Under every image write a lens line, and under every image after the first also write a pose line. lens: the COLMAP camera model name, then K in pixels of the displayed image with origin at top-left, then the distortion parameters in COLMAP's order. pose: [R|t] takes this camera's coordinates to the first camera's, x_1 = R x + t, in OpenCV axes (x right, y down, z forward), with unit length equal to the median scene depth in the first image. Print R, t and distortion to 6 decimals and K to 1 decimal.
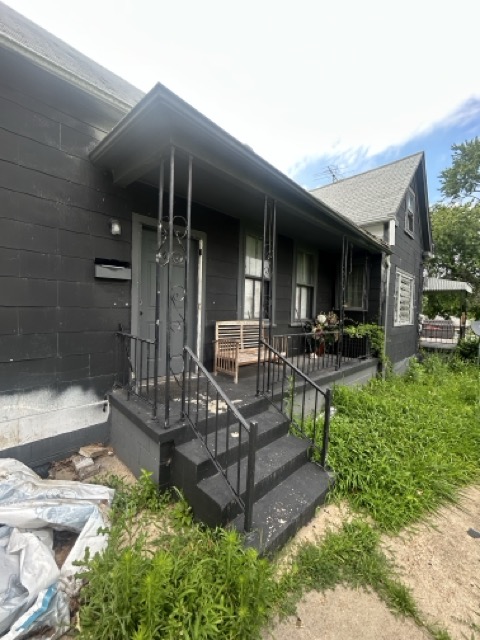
lens RADIAL K [[262.4, 0, 240.0], [0, 262.4, 320.0], [0, 0, 1]] dist [-0.003058, -0.000042]
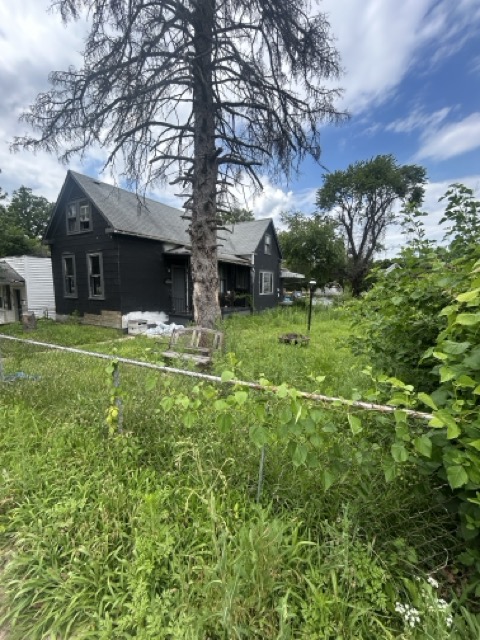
lens RADIAL K [[262.4, 0, 240.0], [0, 262.4, 320.0], [0, 0, 1]] dist [-0.003058, -0.000042]
pose [[0.968790, -0.064800, 0.239264, -0.190985], [0.045107, 0.995197, 0.086886, 0.042454], [-0.243745, -0.073381, 0.967059, -1.376621]]
